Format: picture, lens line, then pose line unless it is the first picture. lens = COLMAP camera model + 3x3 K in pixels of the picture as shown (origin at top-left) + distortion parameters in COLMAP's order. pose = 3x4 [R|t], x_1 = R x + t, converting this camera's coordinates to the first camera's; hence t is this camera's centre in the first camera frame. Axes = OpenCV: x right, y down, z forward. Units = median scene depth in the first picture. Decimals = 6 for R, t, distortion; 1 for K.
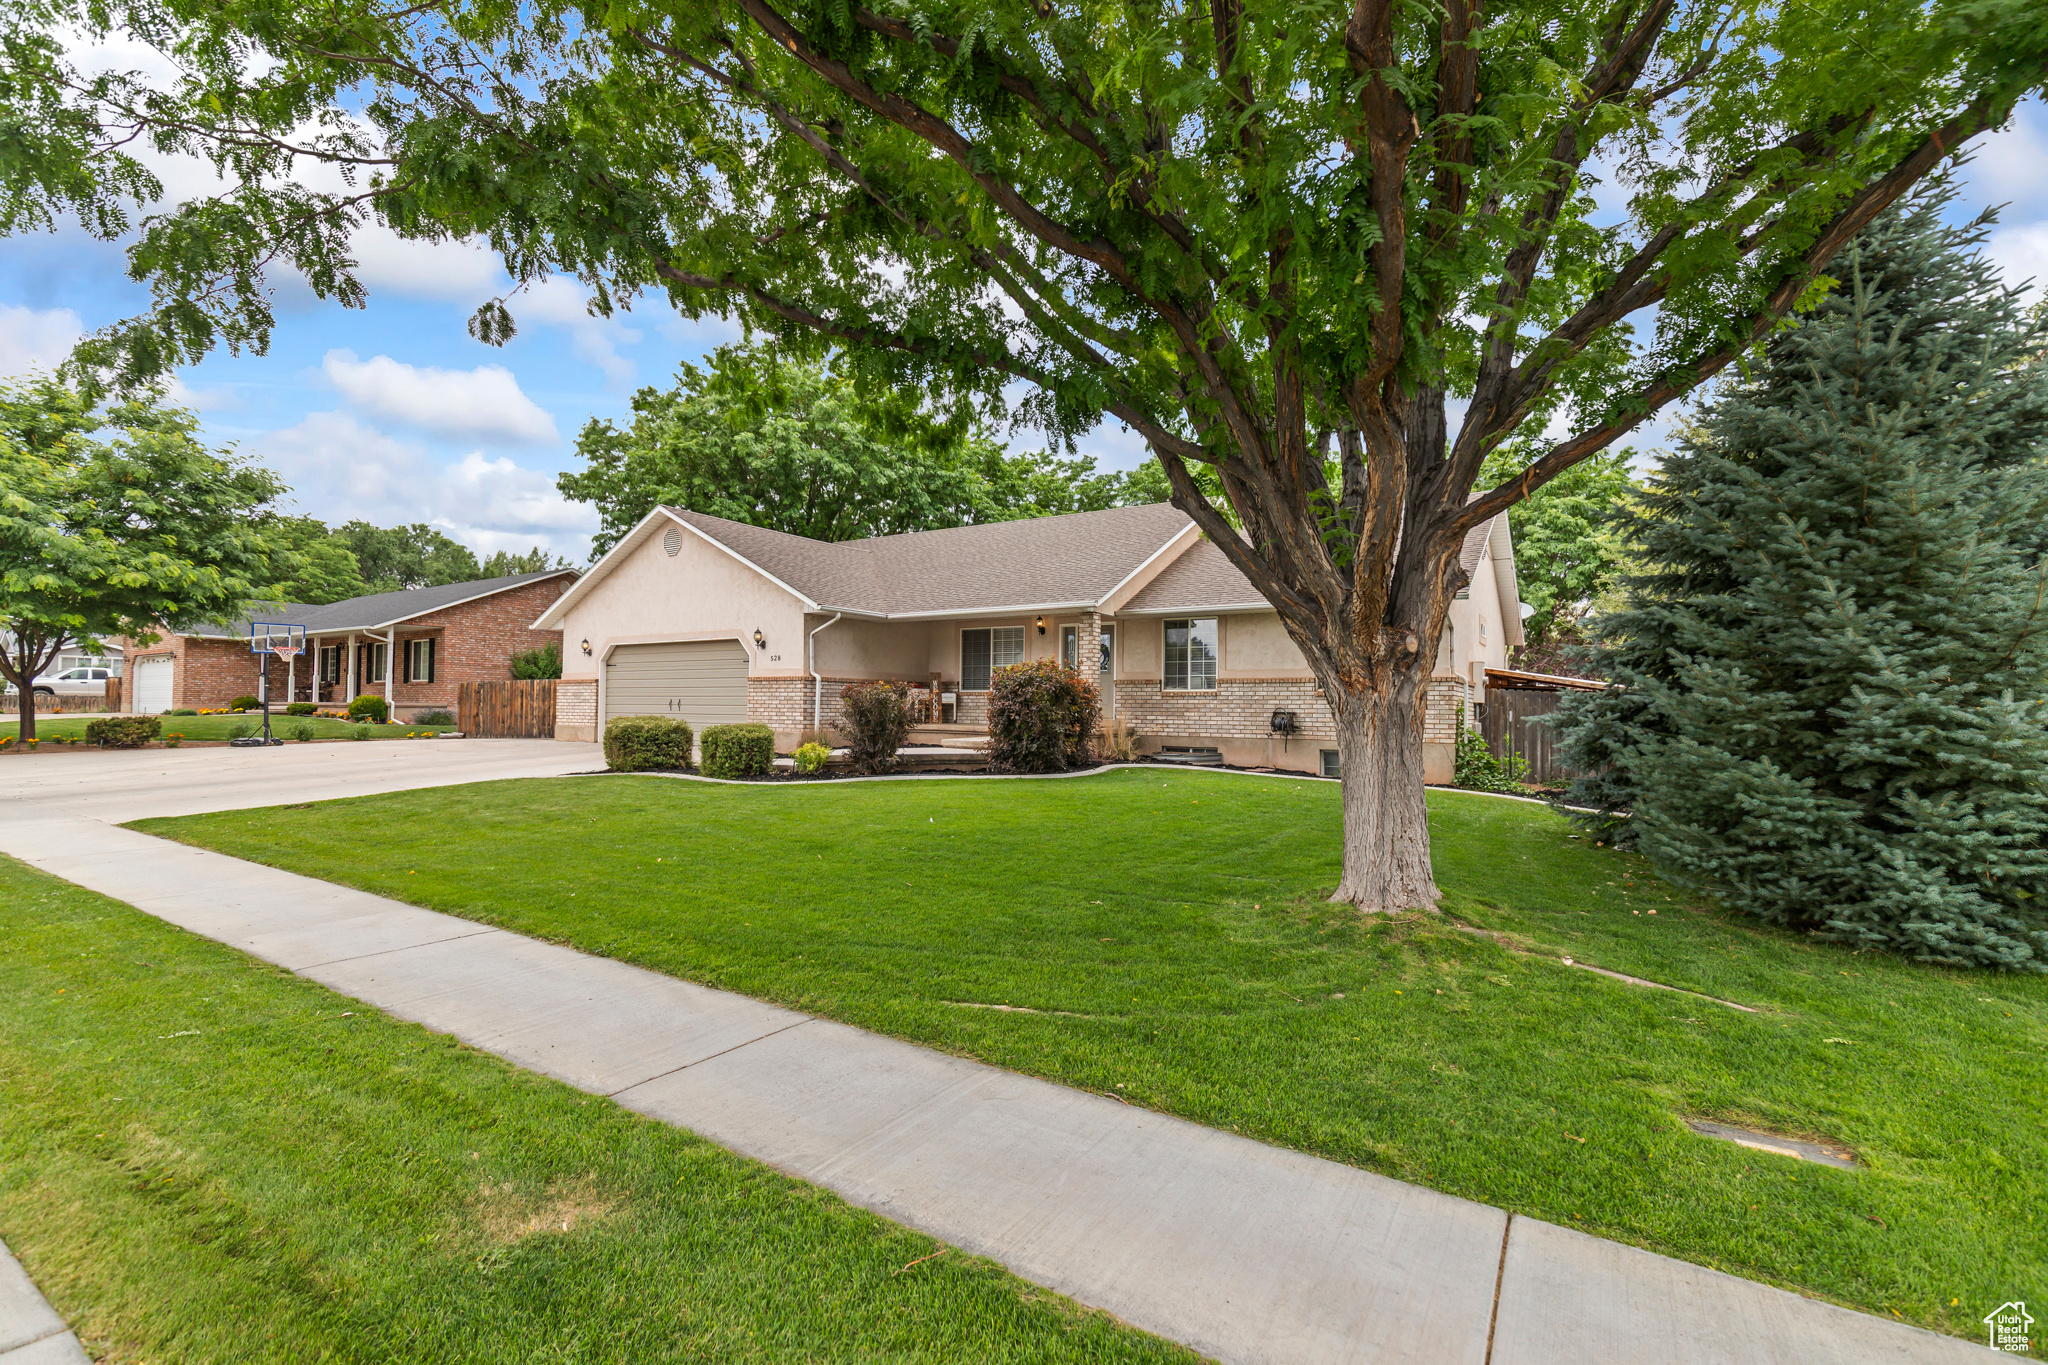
lens RADIAL K [[953.6, 0, 1024.0], [0, 953.6, 682.5], [0, 0, 1]] dist [0.000202, -0.000011]
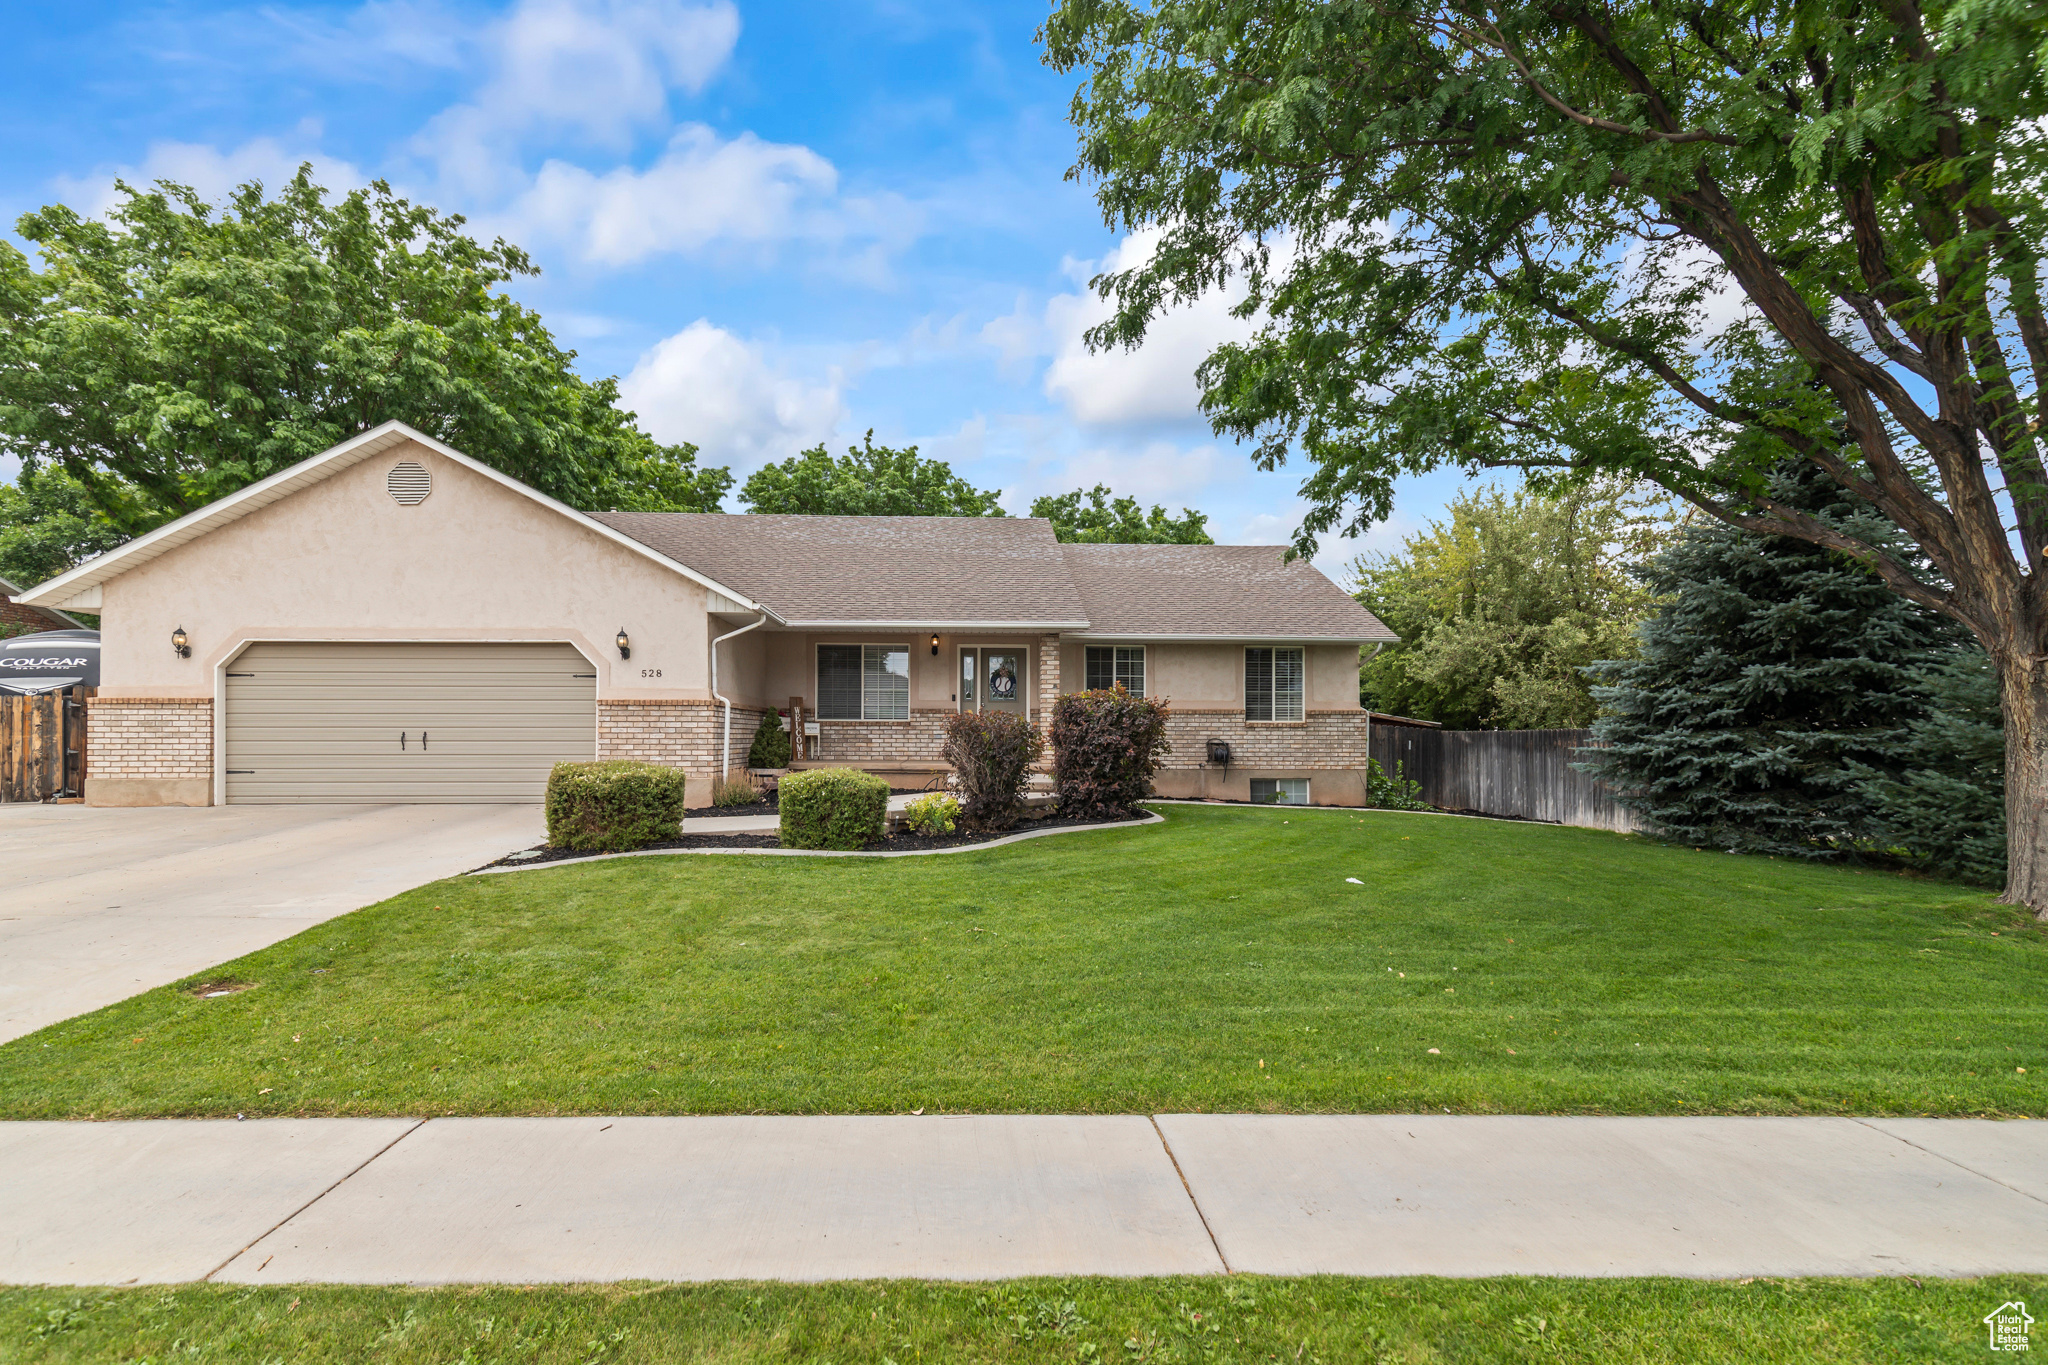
lens RADIAL K [[931.3, 0, 1027.2], [0, 931.3, 743.2], [0, 0, 1]] dist [0.002740, 0.000294]
pose [[0.826014, -0.009725, 0.563566, -0.427791], [-0.009182, 0.999486, 0.030705, 0.002621], [-0.563575, -0.030537, 0.825500, 0.278621]]
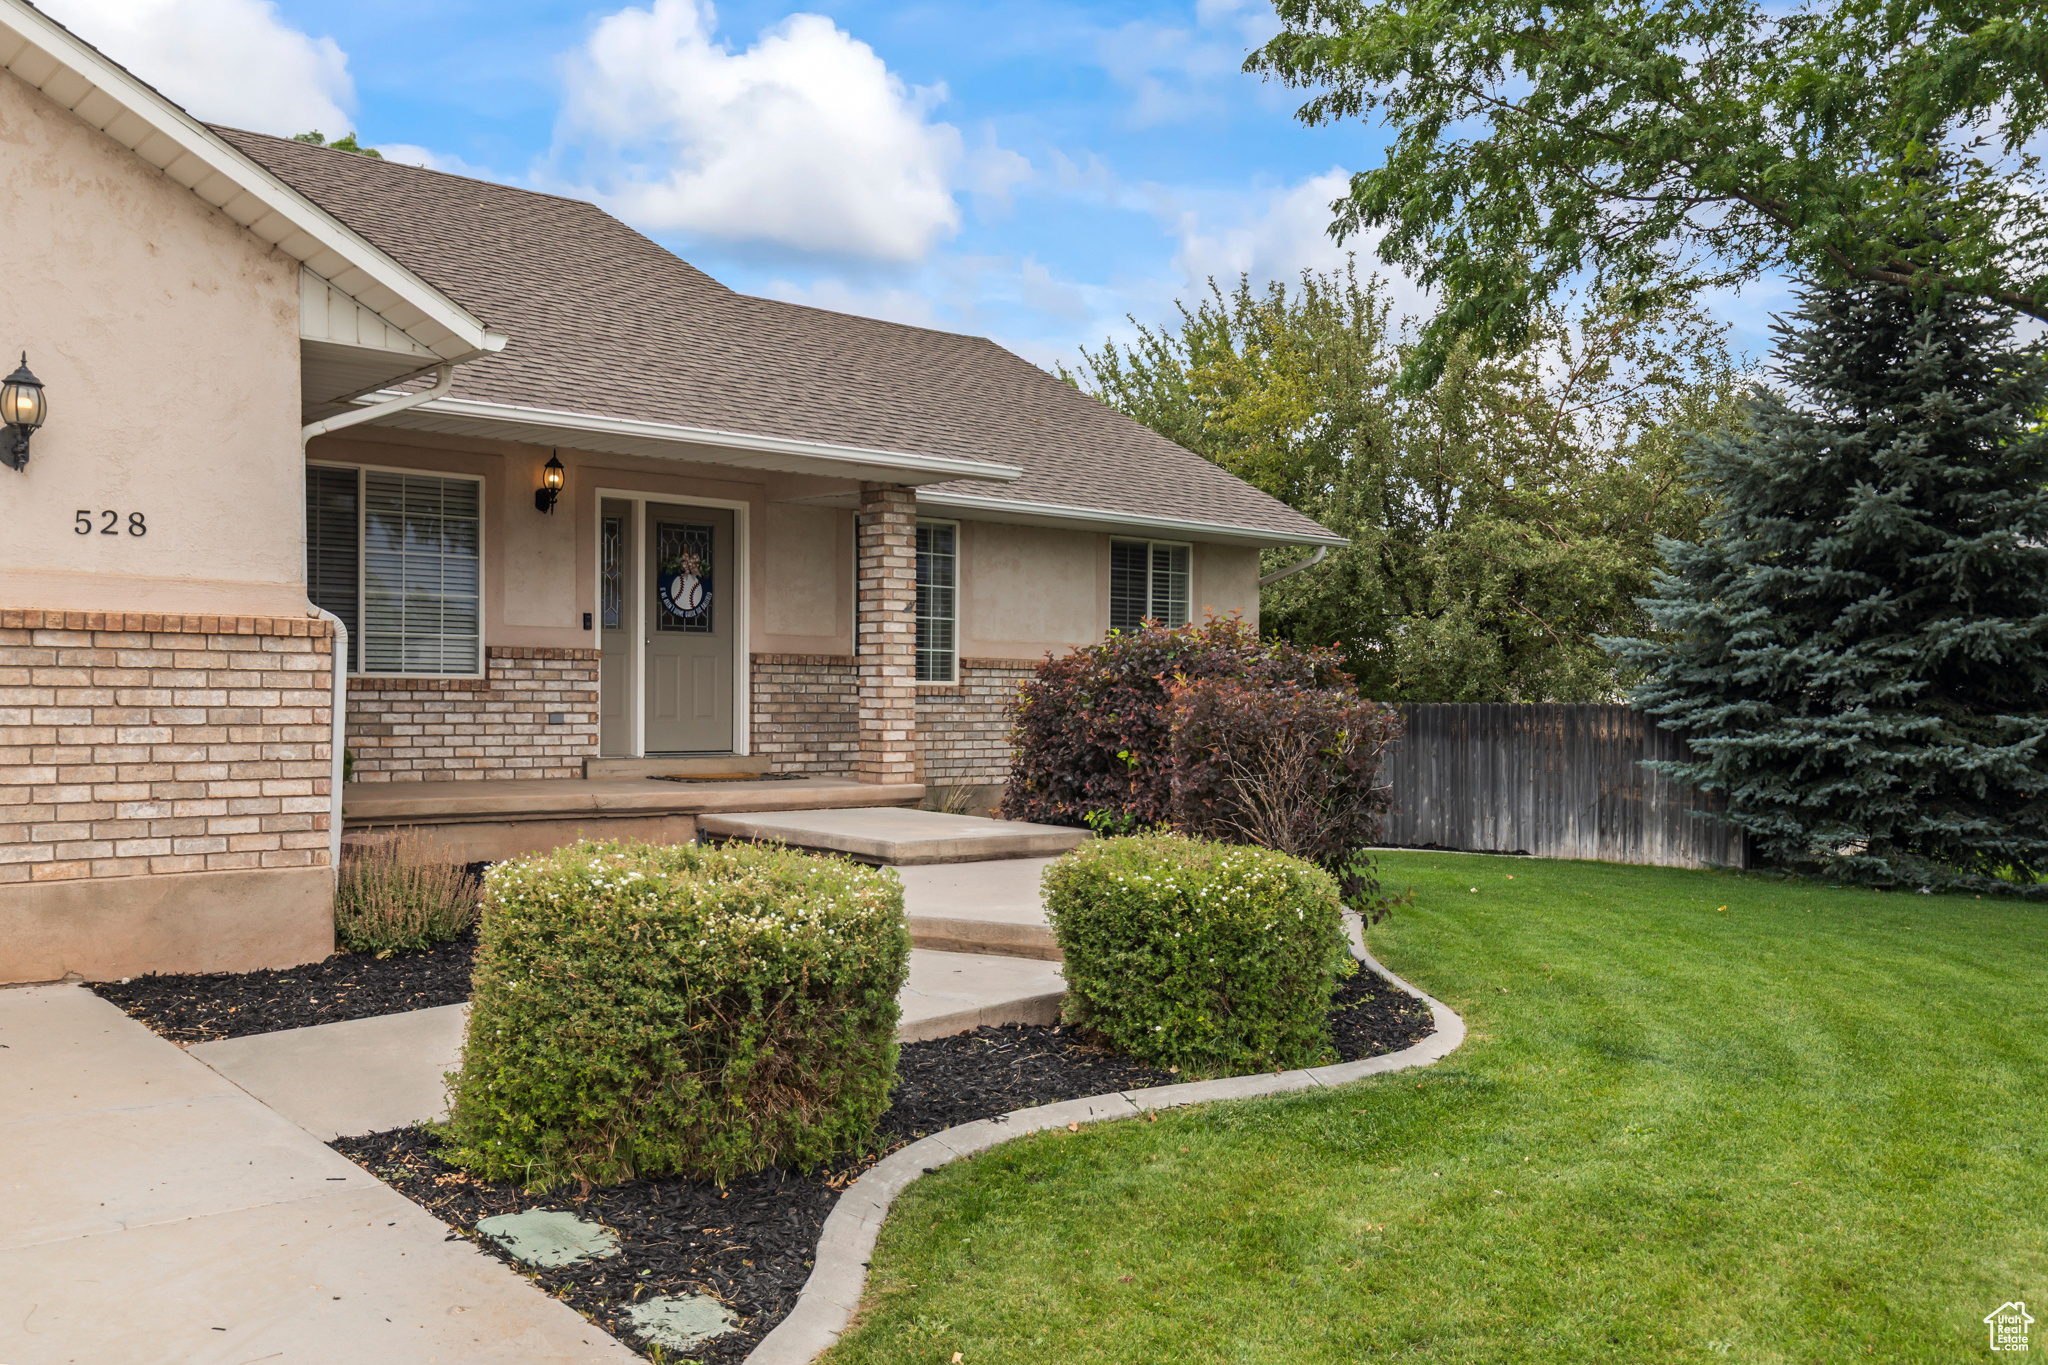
lens RADIAL K [[1756.6, 0, 1024.0], [0, 1756.6, 682.5], [0, 0, 1]] dist [0.001688, 0.001739]
pose [[0.285378, 0.001547, 0.958414, -0.580379], [-0.027566, 0.999598, 0.006594, 0.001397], [-0.958018, -0.028302, 0.285306, 0.713298]]
